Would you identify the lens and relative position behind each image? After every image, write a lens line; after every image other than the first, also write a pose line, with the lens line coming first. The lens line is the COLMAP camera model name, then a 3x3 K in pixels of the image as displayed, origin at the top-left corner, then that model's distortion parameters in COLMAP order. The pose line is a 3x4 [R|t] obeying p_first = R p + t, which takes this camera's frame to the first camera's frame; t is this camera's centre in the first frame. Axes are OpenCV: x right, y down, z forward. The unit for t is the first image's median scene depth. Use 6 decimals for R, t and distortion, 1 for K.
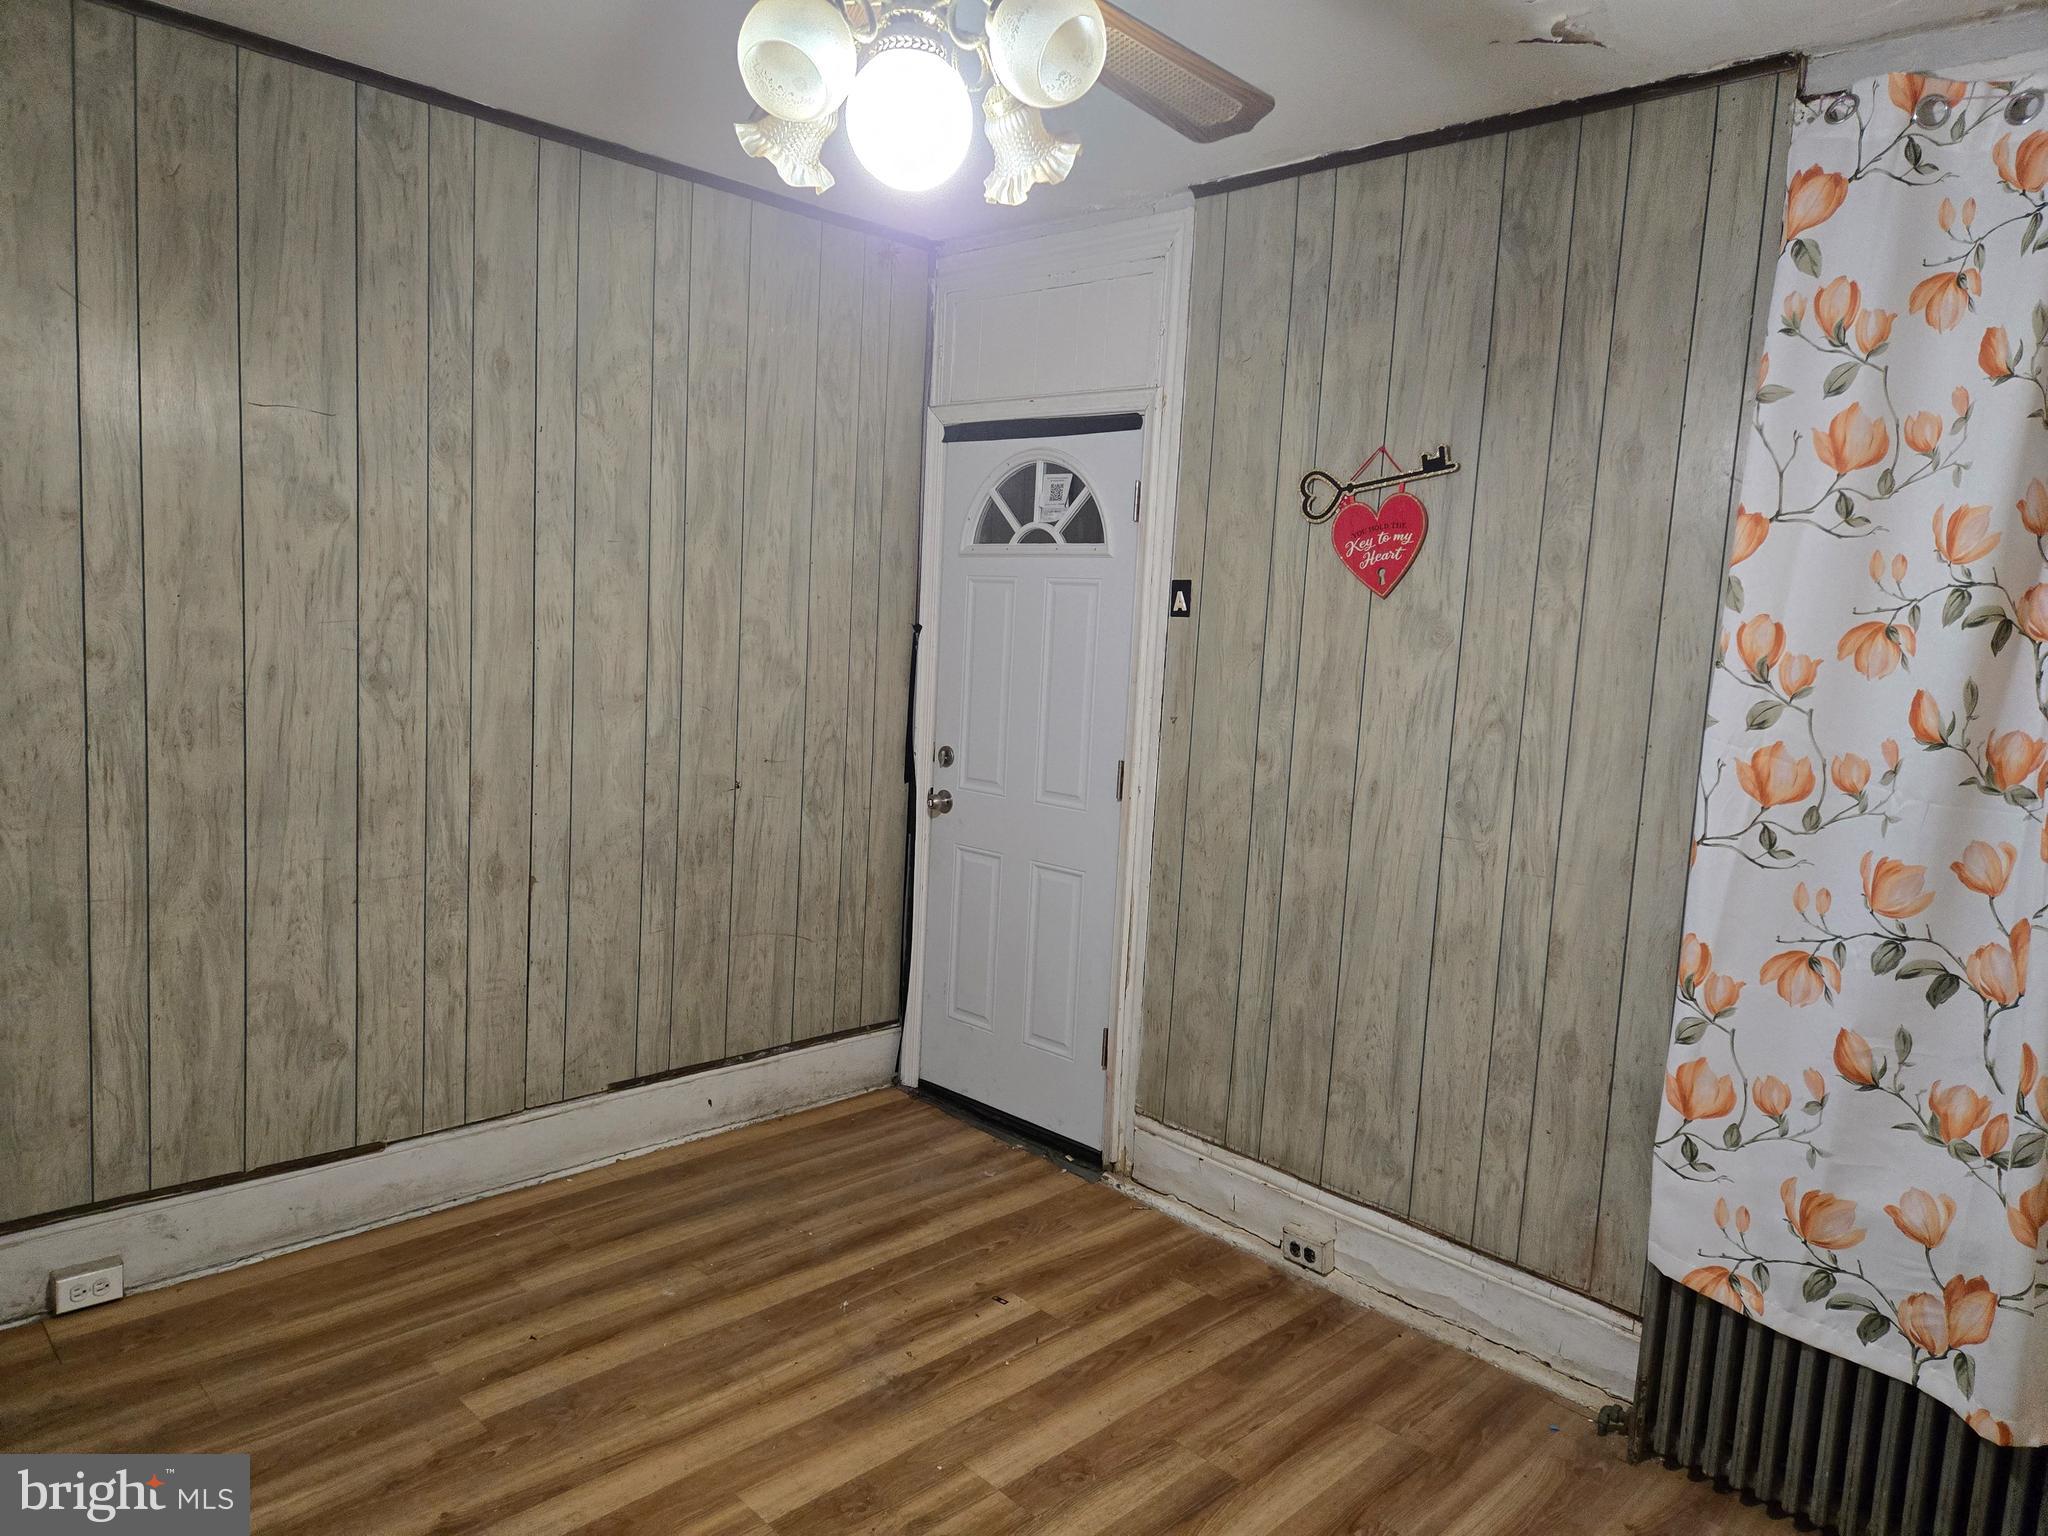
lens RADIAL K [[1356.6, 0, 1016.6], [0, 1356.6, 751.9], [0, 0, 1]] dist [0.071802, -0.057535]
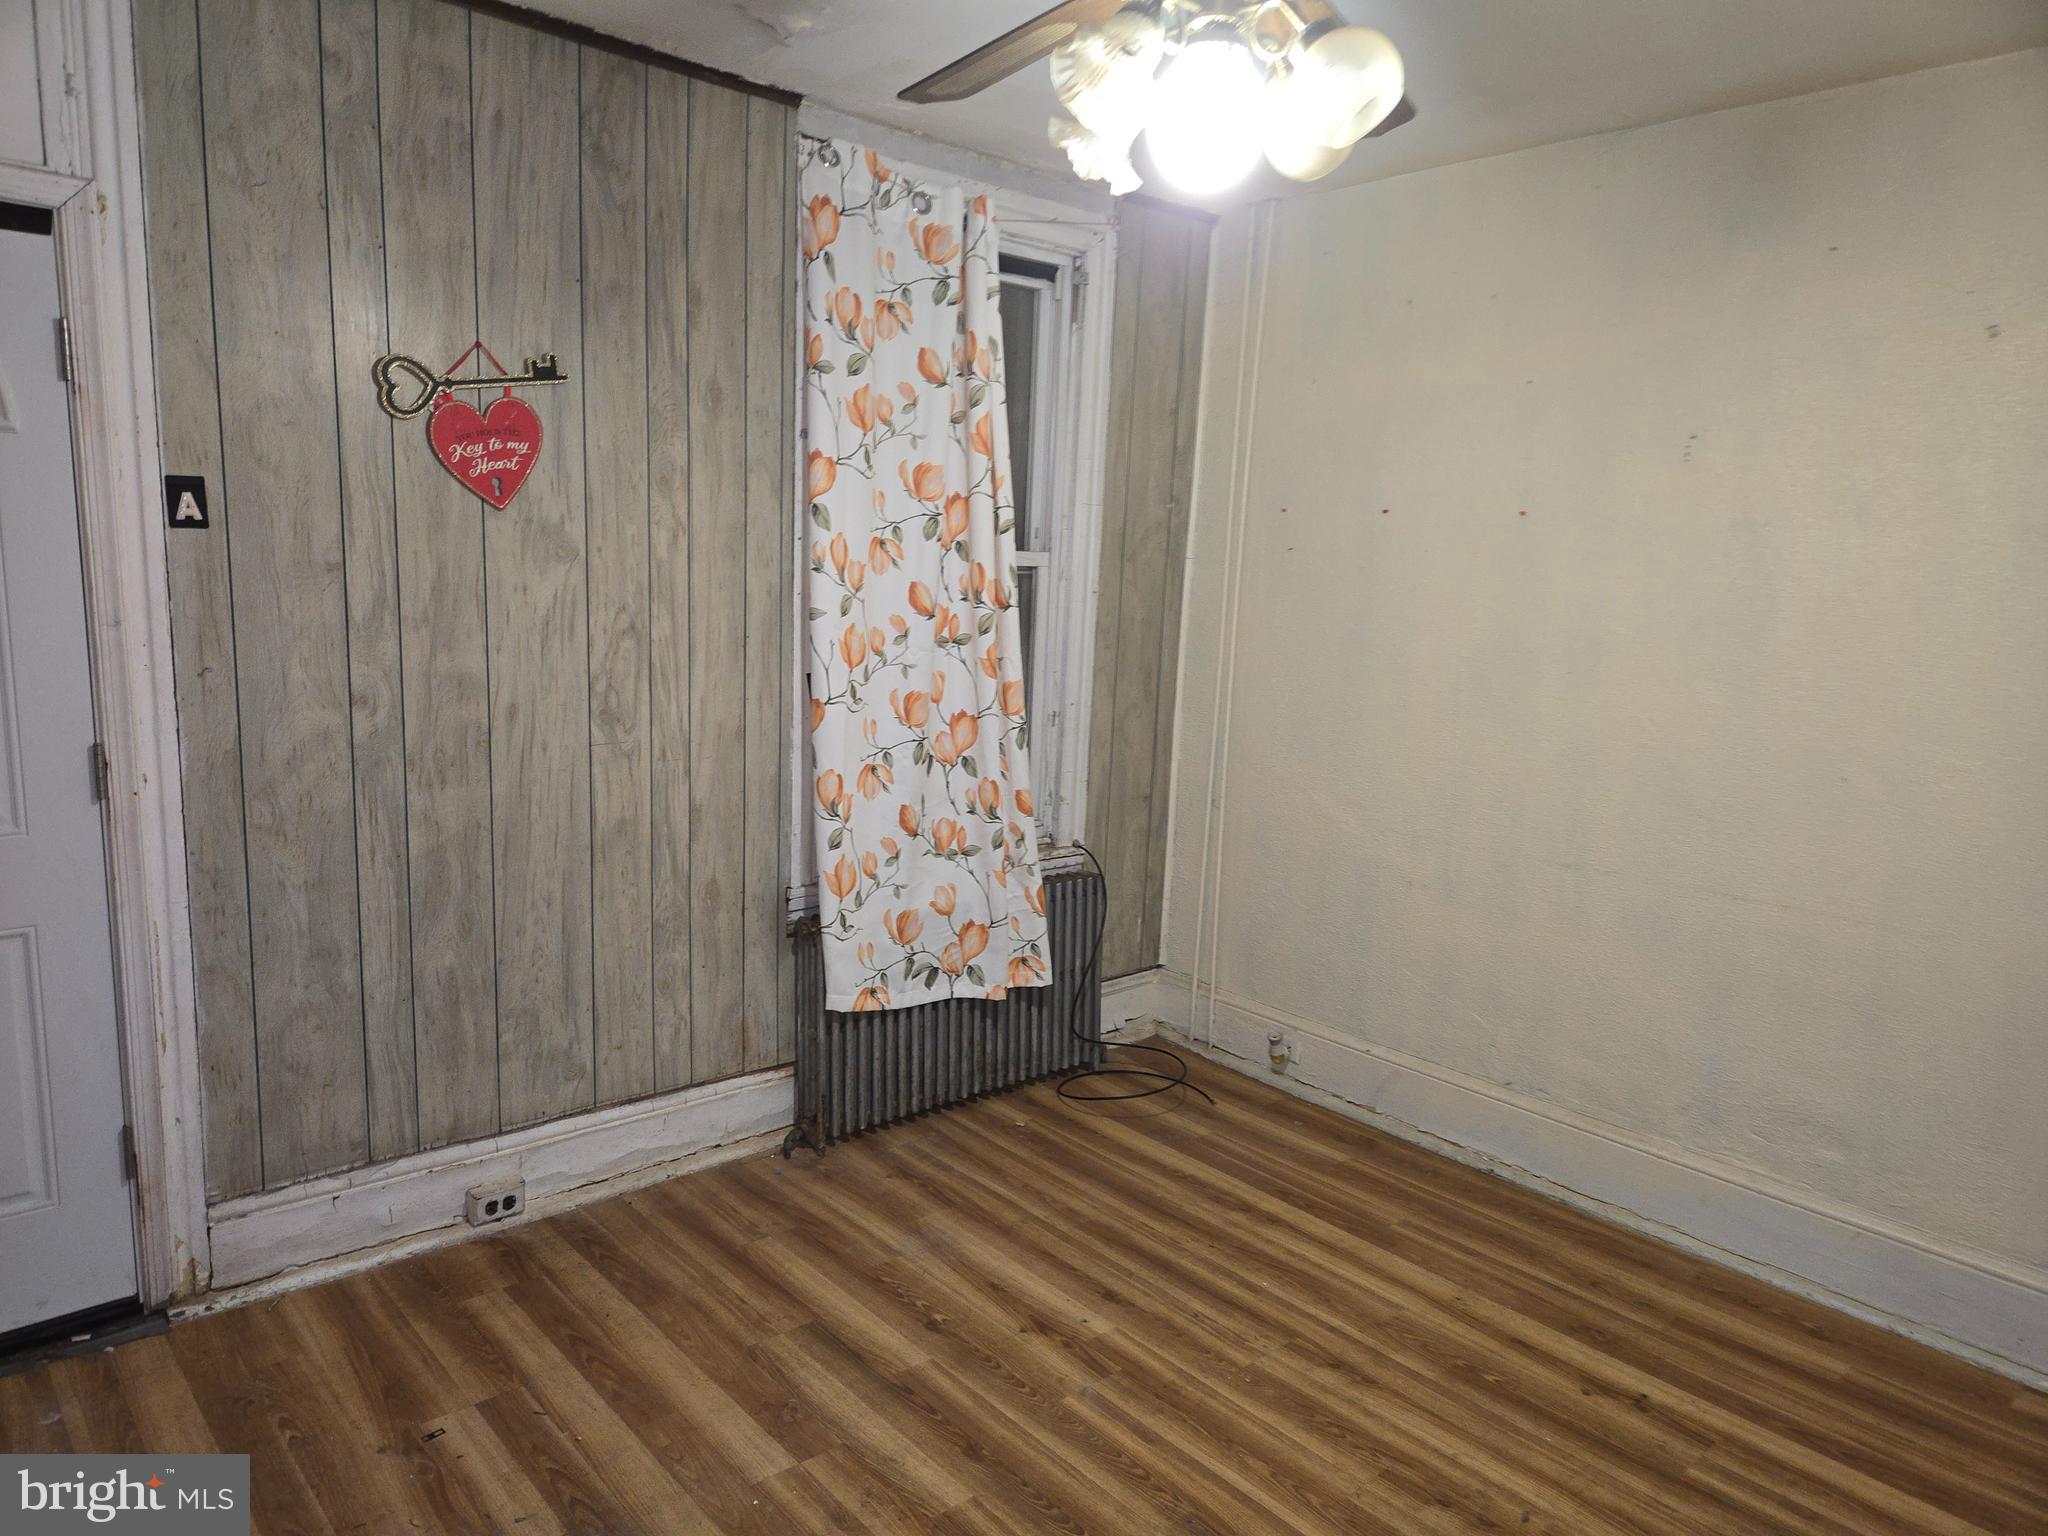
lens RADIAL K [[1356.6, 0, 1000.8], [0, 1356.6, 784.5], [0, 0, 1]] dist [0.071802, -0.057535]
pose [[0.070647, -0.216347, 0.973757, -0.707477], [0.068430, 0.974948, 0.211646, -0.110839], [-0.995151, 0.051682, 0.083682, 0.621511]]
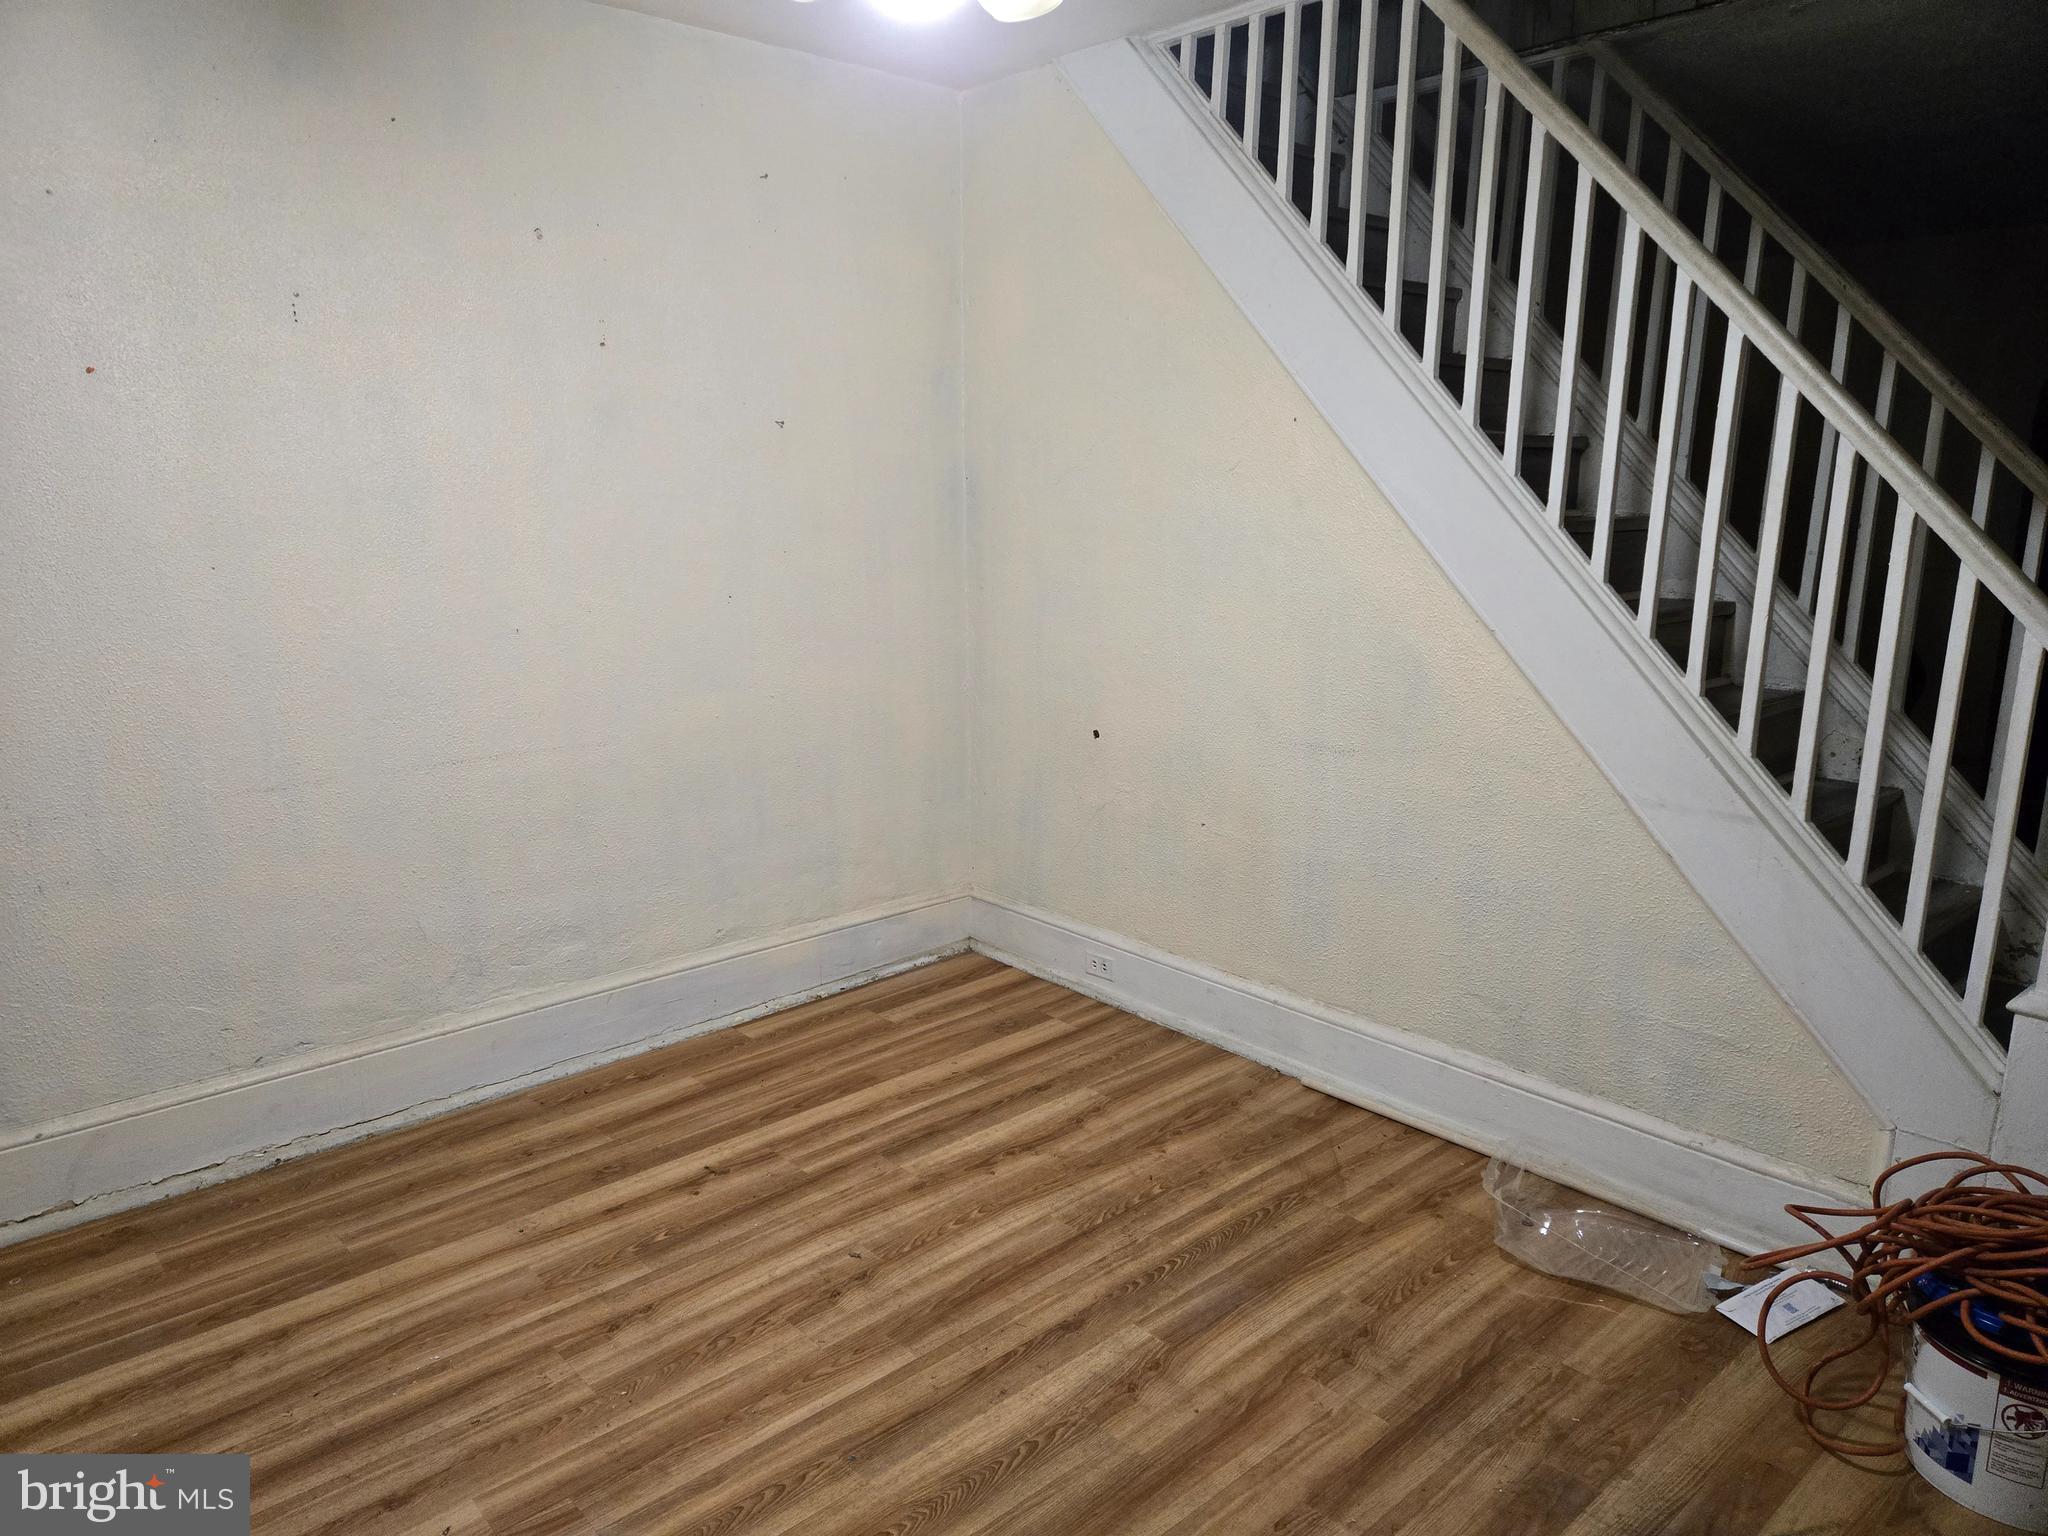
lens RADIAL K [[1356.6, 0, 989.0], [0, 1356.6, 781.3], [0, 0, 1]] dist [0.071802, -0.057535]
pose [[-0.996422, -0.064076, 0.055105, -0.116778], [-0.043023, 0.945817, 0.321838, -0.120827], [-0.072741, 0.318316, -0.945190, 1.187722]]
